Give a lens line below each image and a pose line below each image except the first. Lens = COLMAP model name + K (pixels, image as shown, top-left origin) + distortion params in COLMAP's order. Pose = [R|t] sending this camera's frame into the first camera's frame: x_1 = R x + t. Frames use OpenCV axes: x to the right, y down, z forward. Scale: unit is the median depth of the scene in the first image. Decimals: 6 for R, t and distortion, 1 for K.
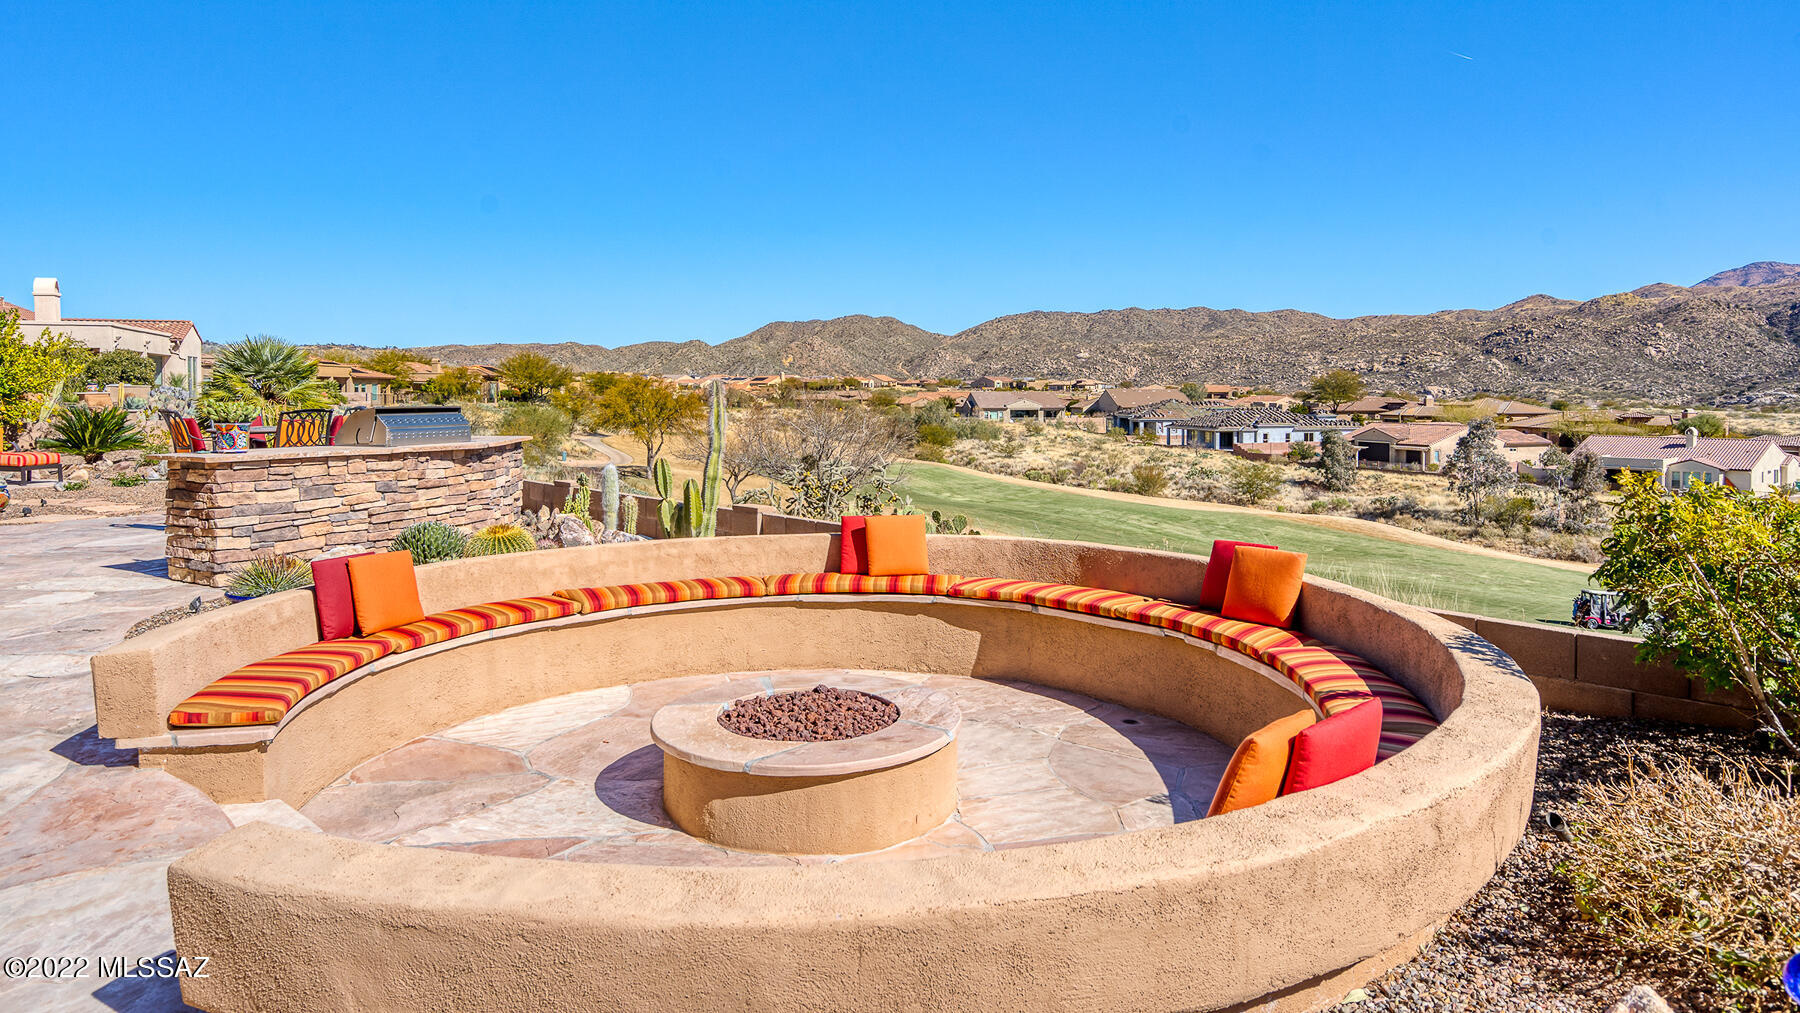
lens RADIAL K [[1112.4, 0, 815.6], [0, 1112.4, 484.8], [0, 0, 1]] dist [0.004739, 0.000515]
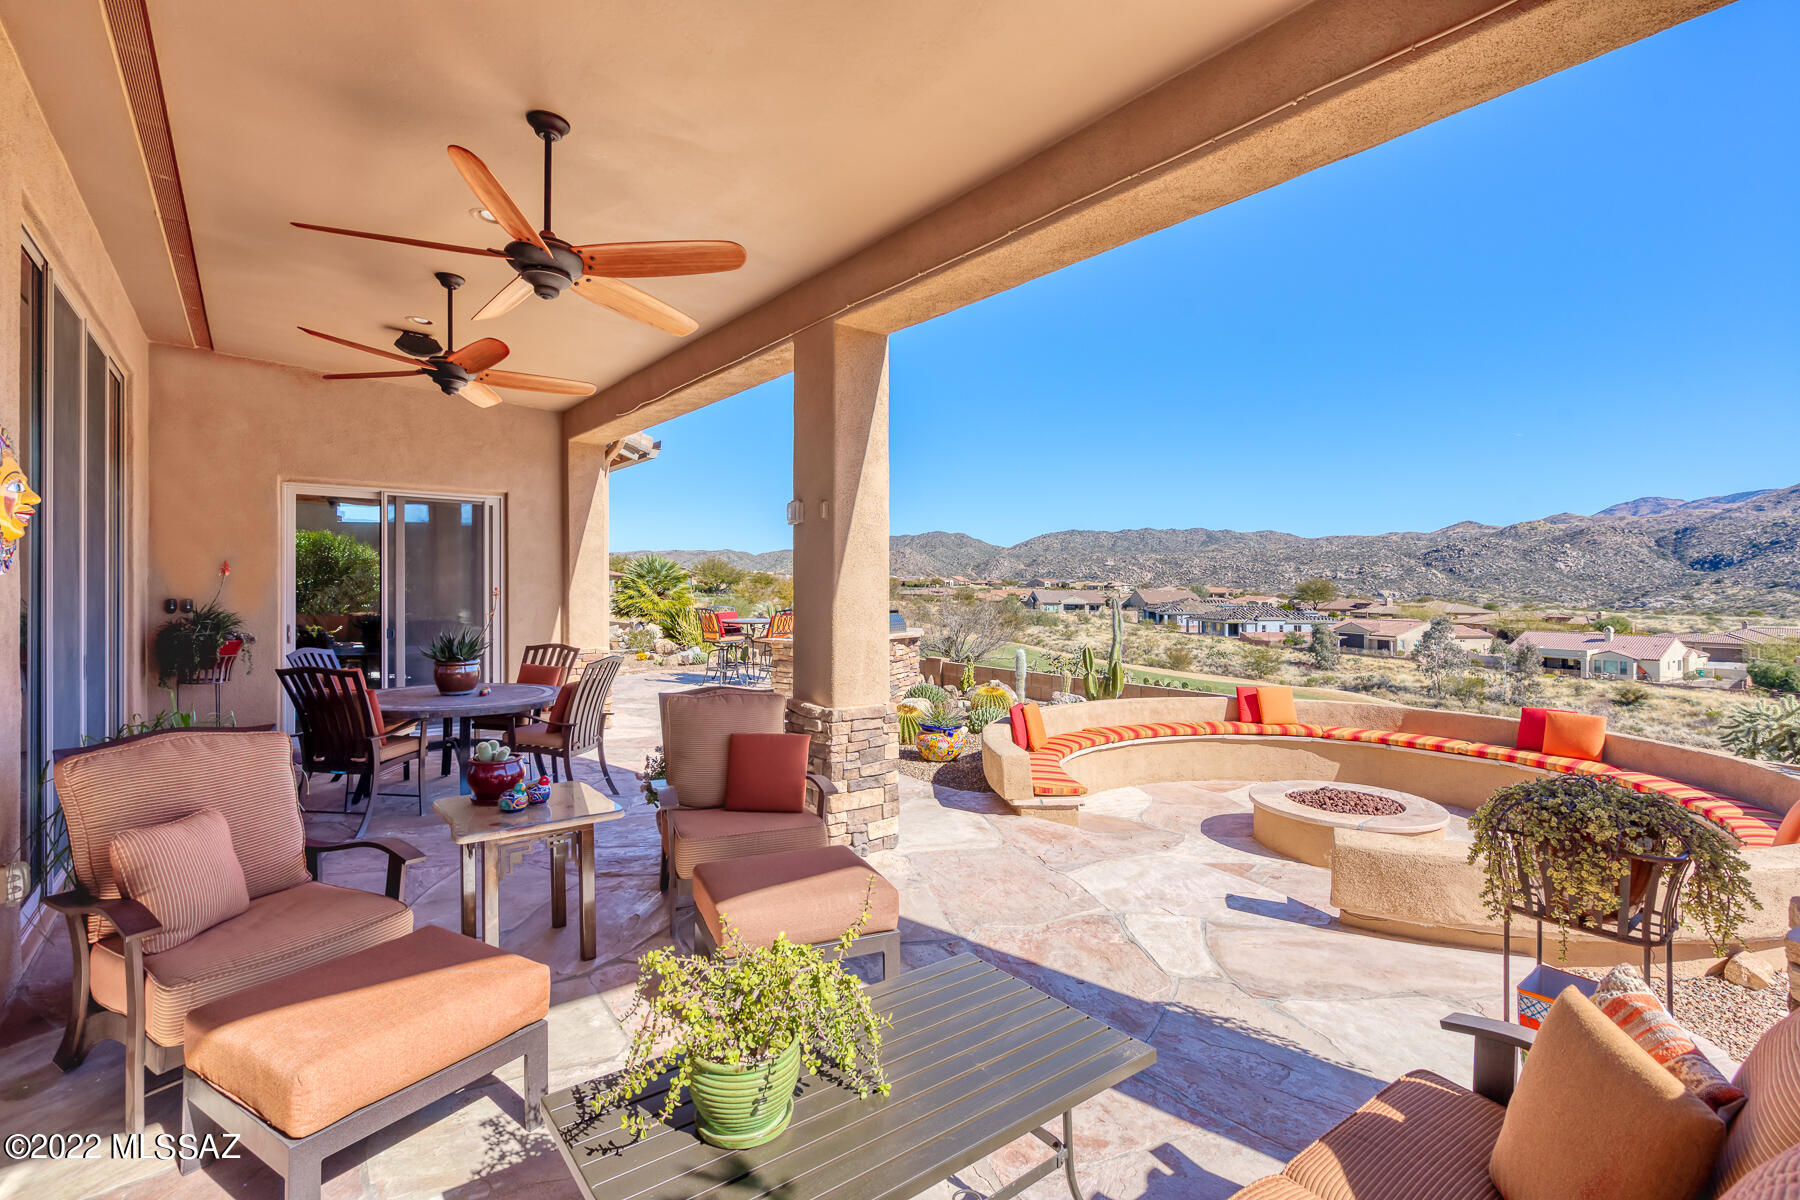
lens RADIAL K [[825.6, 0, 845.7], [0, 825.6, 614.7], [0, 0, 1]] dist [-0.003820, 0.002364]
pose [[0.997262, 0.015709, -0.072266, -0.484546], [-0.019337, 0.998573, -0.049777, -0.005393], [0.071381, 0.051038, 0.996142, -0.249920]]
